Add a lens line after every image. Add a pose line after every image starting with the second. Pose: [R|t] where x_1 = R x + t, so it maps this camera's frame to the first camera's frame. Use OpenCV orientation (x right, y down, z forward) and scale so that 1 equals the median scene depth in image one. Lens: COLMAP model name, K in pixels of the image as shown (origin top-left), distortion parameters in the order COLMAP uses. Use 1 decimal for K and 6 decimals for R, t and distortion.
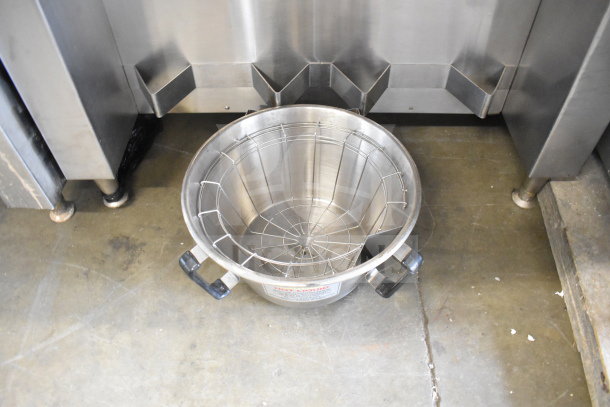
lens RADIAL K [[472.9, 0, 305.4], [0, 472.9, 201.0], [0, 0, 1]] dist [-0.102928, 0.026120]
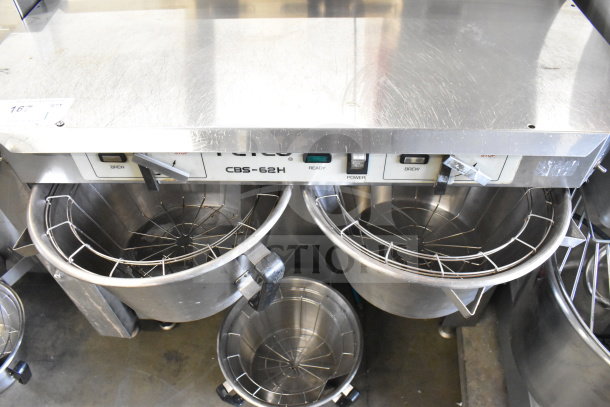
lens RADIAL K [[472.9, 0, 302.4], [0, 472.9, 204.8], [0, 0, 1]] dist [-0.102928, 0.026120]
pose [[0.999491, 0.017254, -0.026834, 0.056988], [-0.018031, 0.999417, -0.028996, -0.373858], [0.026318, 0.029465, 0.999219, -0.517062]]
